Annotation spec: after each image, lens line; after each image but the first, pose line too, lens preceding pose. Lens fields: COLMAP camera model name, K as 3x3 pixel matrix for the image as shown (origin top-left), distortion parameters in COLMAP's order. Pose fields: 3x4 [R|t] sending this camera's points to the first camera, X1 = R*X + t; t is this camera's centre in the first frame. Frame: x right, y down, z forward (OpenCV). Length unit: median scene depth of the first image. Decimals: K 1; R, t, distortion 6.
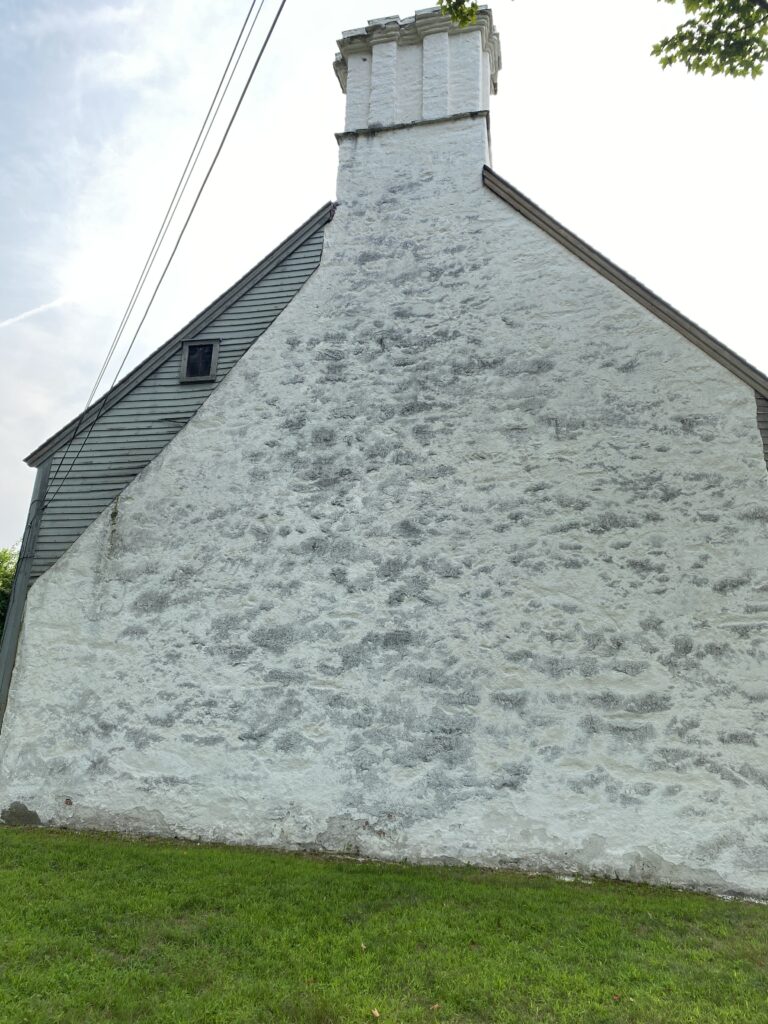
lens RADIAL K [[754.3, 0, 384.0], [0, 754.3, 512.0], [0, 0, 1]] dist [0.096691, -0.173040]
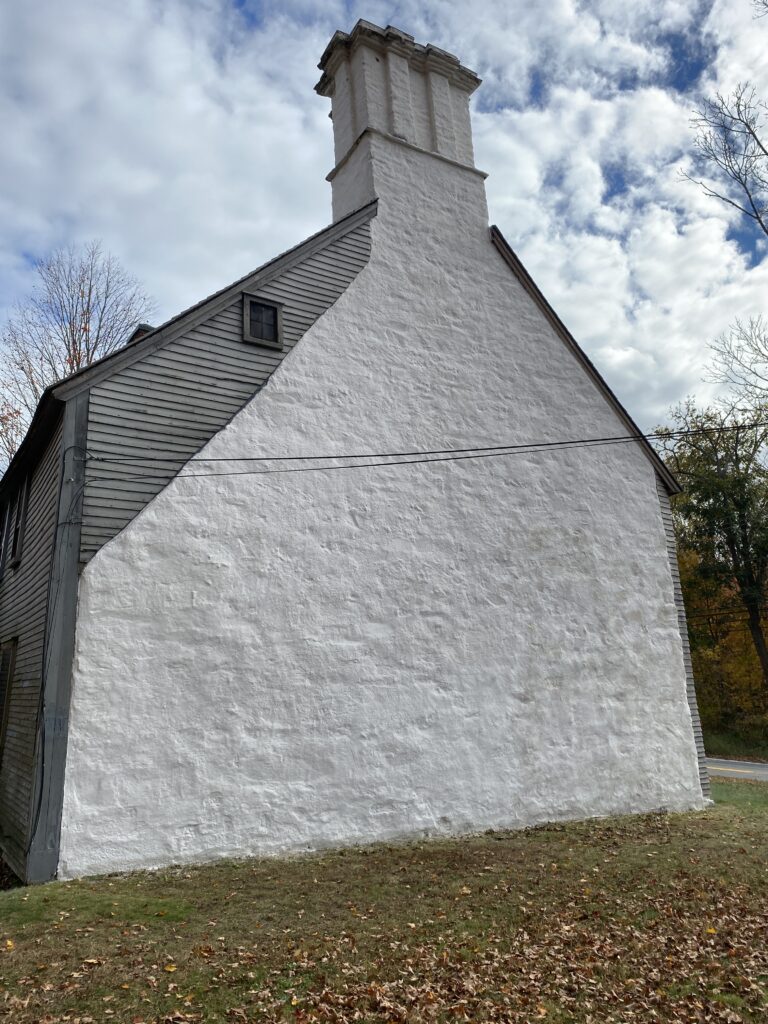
lens RADIAL K [[754.3, 0, 384.0], [0, 754.3, 512.0], [0, 0, 1]] dist [0.096691, -0.173040]
pose [[0.724075, 0.112521, 0.680481, -0.802286], [-0.139023, 0.990163, -0.015798, 0.018614], [-0.675564, -0.083164, 0.732596, 0.255849]]
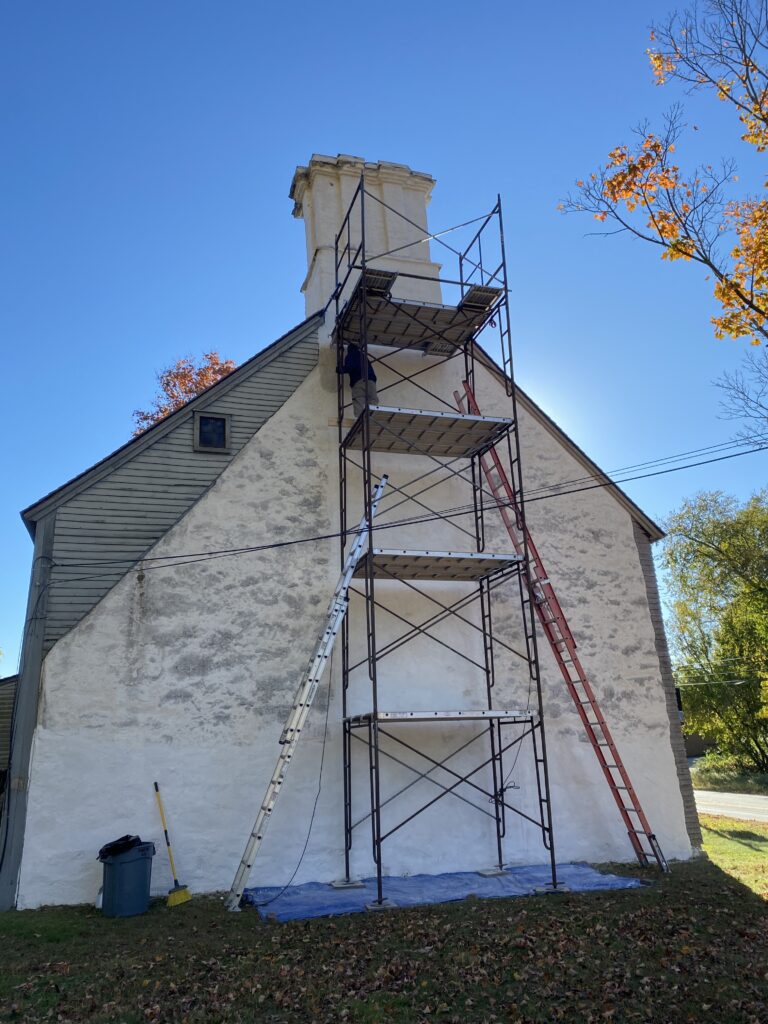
lens RADIAL K [[754.3, 0, 384.0], [0, 754.3, 512.0], [0, 0, 1]] dist [0.096691, -0.173040]
pose [[0.862356, 0.084659, 0.499174, -0.614820], [-0.062058, 0.996161, -0.061738, -0.042154], [-0.502484, 0.022262, 0.864300, -0.031380]]
